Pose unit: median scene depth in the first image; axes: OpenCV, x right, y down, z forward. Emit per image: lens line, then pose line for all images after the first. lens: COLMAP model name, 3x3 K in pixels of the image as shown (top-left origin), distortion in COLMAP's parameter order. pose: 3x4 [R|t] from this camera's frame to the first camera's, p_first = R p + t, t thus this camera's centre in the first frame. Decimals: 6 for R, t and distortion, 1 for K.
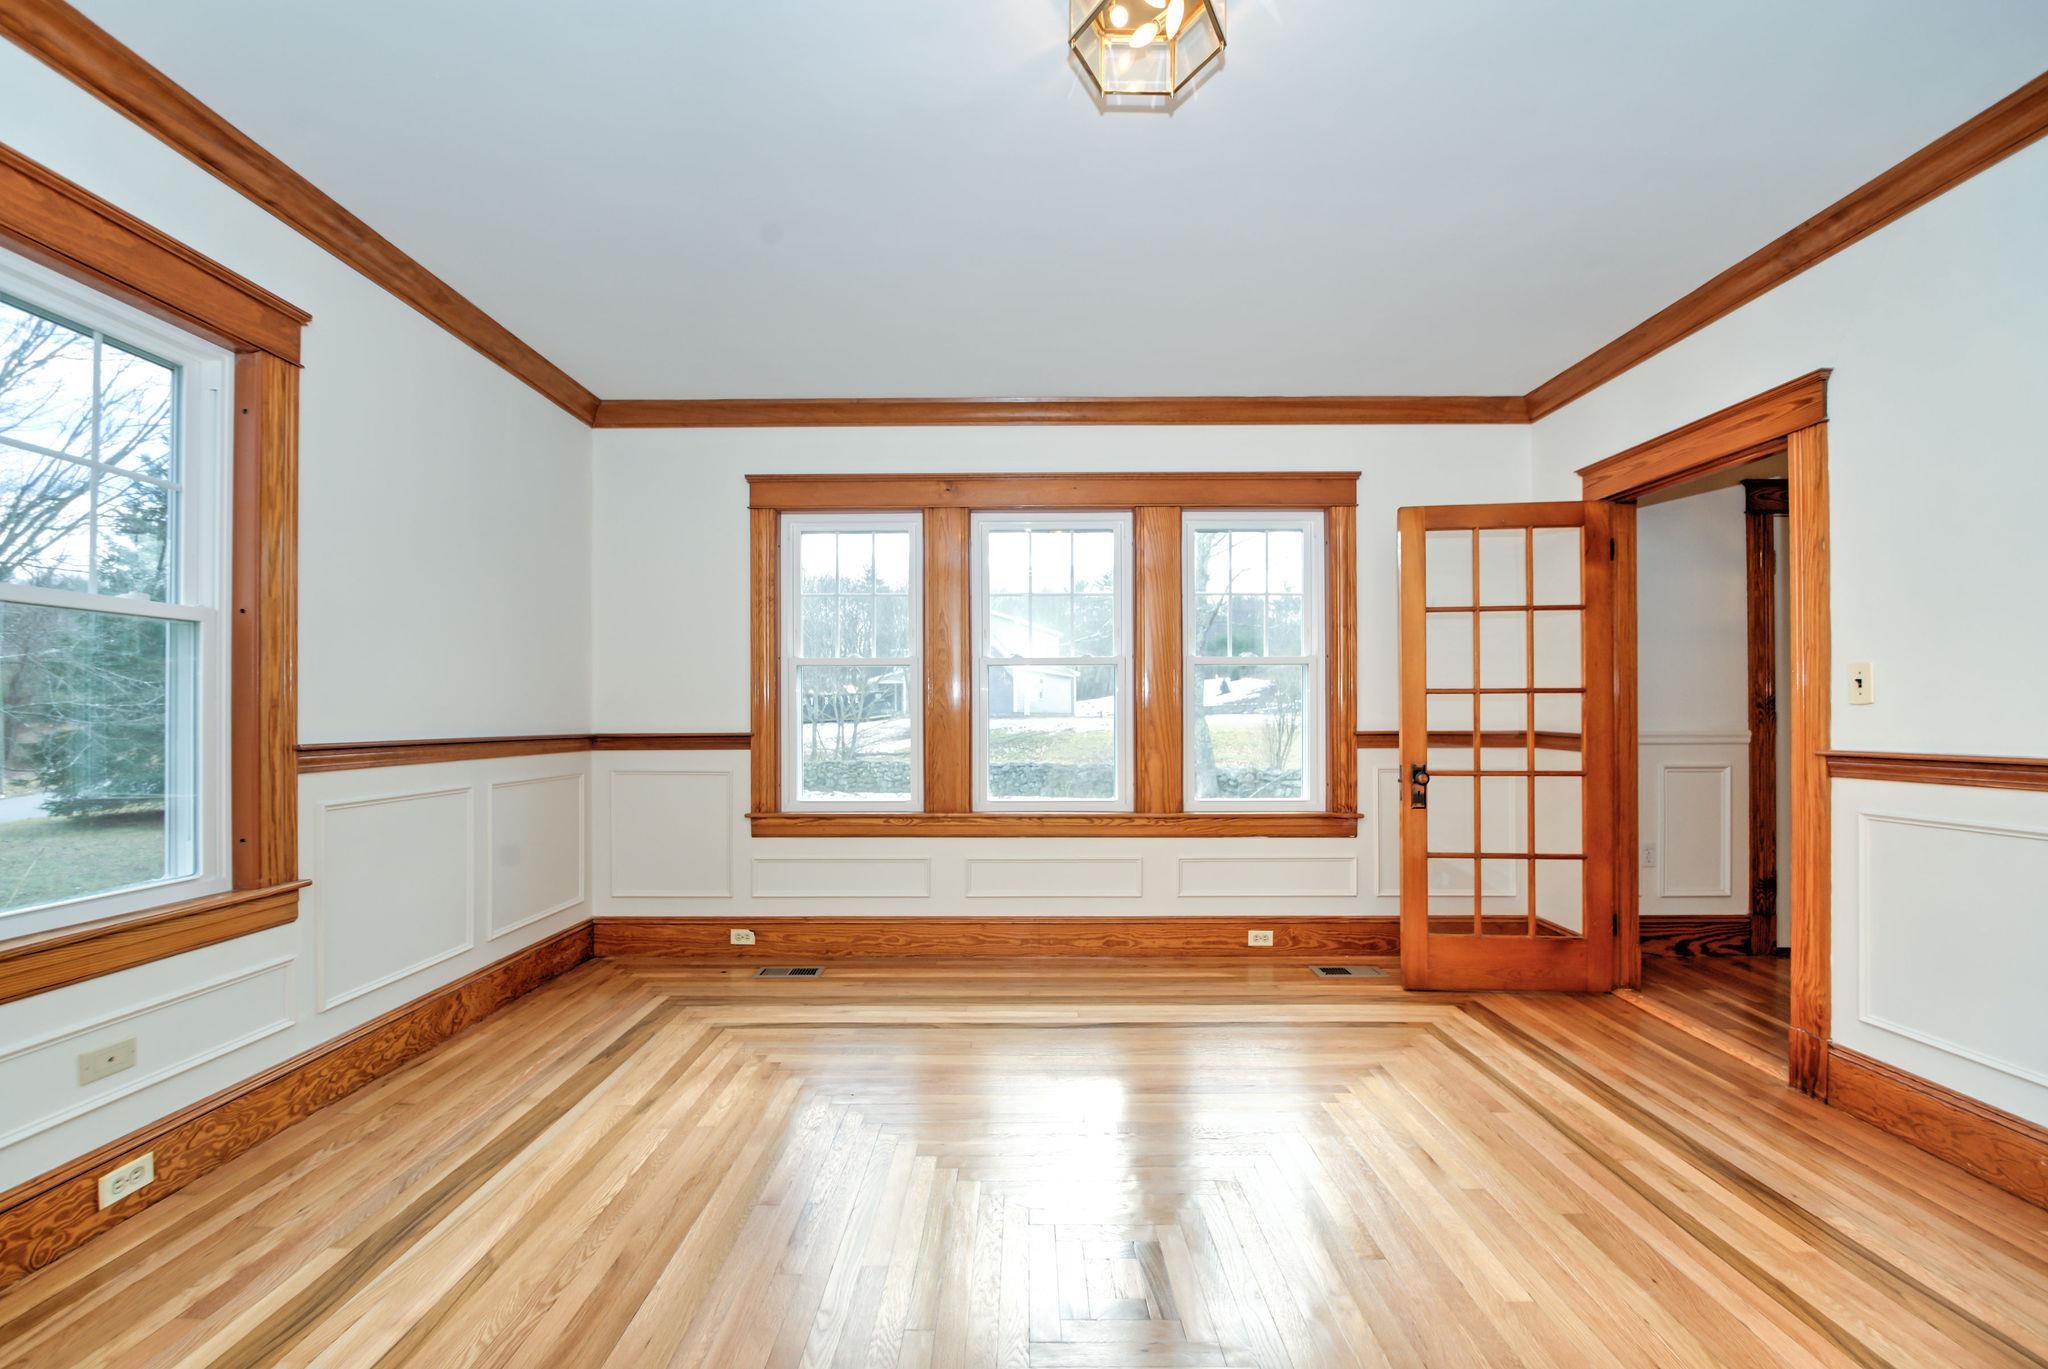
lens RADIAL K [[846.3, 0, 1008.3], [0, 846.3, 707.0], [0, 0, 1]] dist [-0.004167, -0.006077]
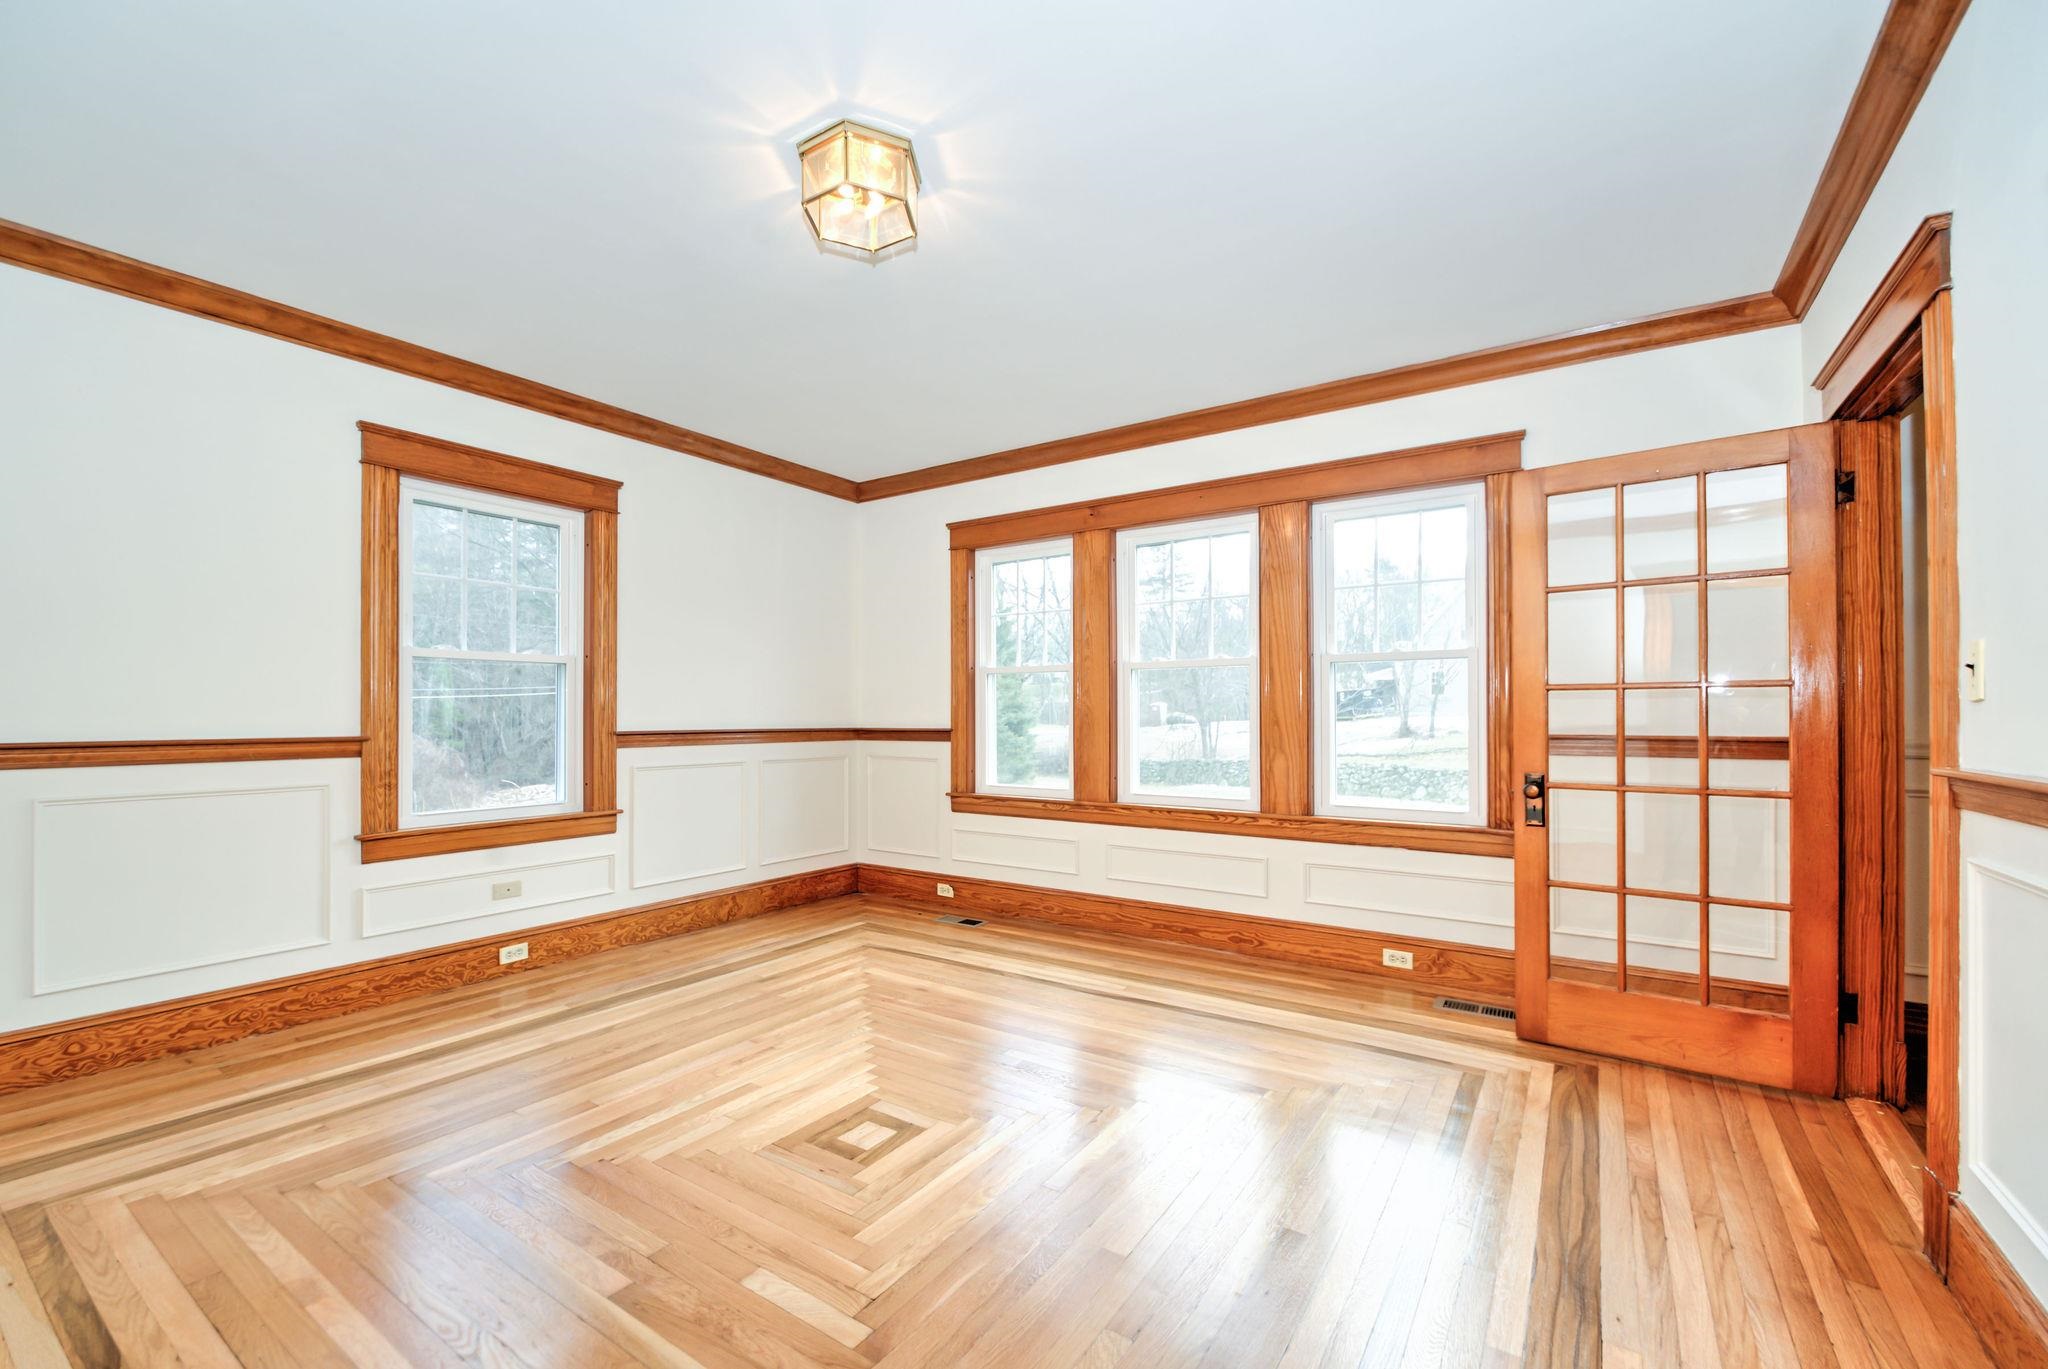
lens RADIAL K [[846.3, 0, 1003.4], [0, 846.3, 700.7], [0, 0, 1]] dist [-0.004167, -0.006077]
pose [[0.827676, -0.007252, -0.561160, 0.472844], [0.004215, 0.999969, -0.006706, -0.002018], [0.561191, 0.003185, 0.827680, 0.002658]]
